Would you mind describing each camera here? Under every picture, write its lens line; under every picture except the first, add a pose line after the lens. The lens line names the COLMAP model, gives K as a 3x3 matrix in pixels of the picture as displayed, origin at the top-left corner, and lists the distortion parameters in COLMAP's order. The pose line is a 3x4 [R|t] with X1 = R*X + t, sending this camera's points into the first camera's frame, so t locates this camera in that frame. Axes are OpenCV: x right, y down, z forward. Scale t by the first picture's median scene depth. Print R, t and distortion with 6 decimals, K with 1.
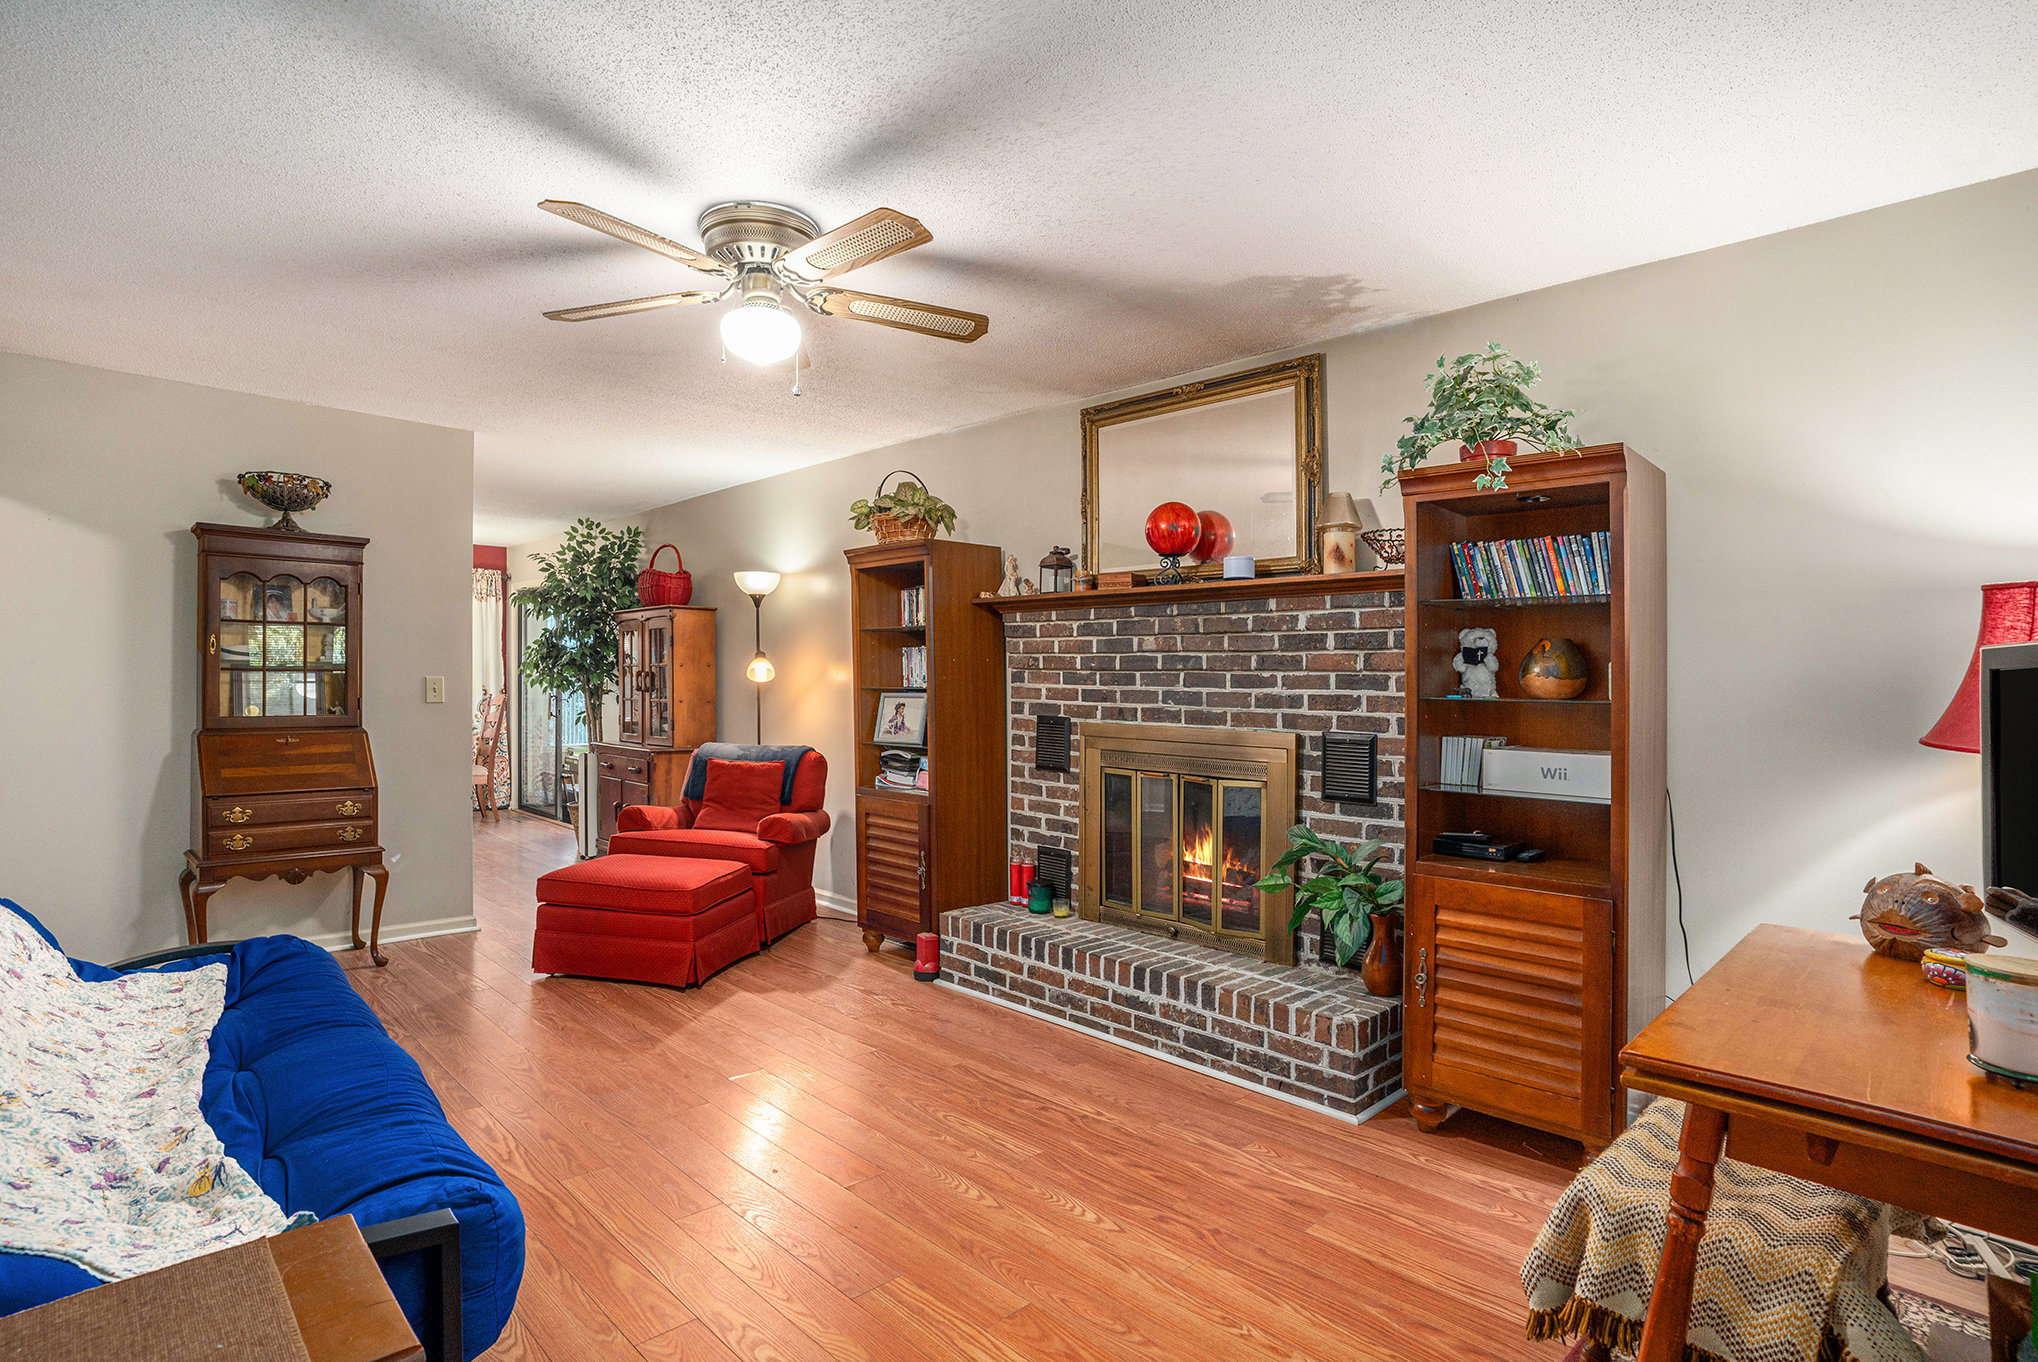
lens RADIAL K [[1007.7, 0, 1019.0], [0, 1007.7, 681.0], [0, 0, 1]] dist [-0.031840, 0.000075]
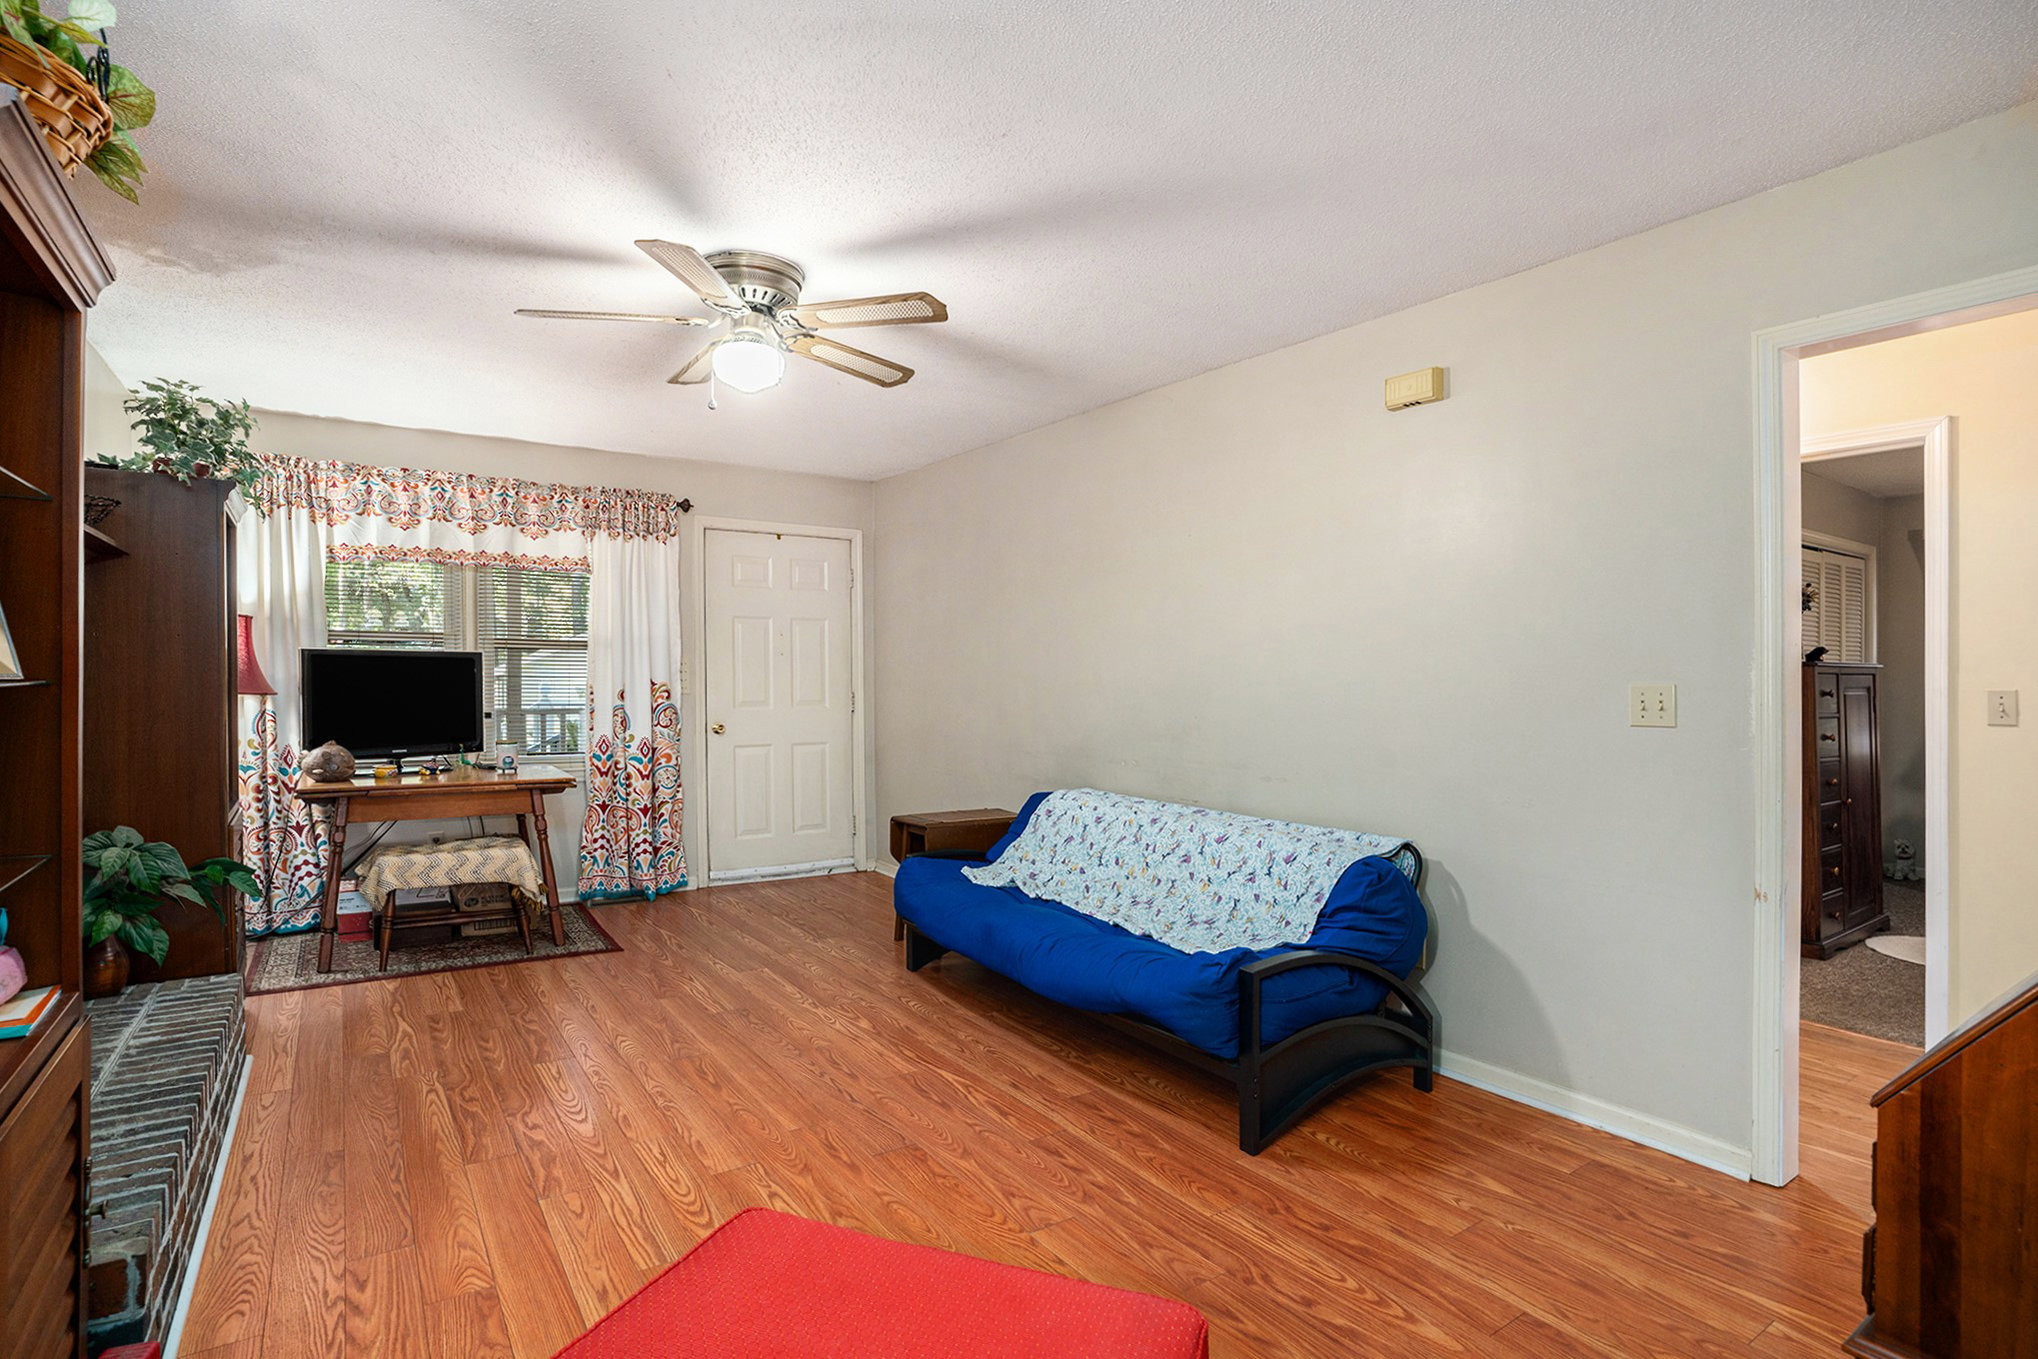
lens RADIAL K [[1042.6, 0, 1019.0], [0, 1042.6, 679.5], [0, 0, 1]] dist [-0.075262, 0.000095]
pose [[-0.980213, -0.017033, 0.197210, -0.538521], [-0.017412, 0.999848, -0.000191, 0.006024], [-0.197177, -0.003621, -0.980361, 1.453235]]
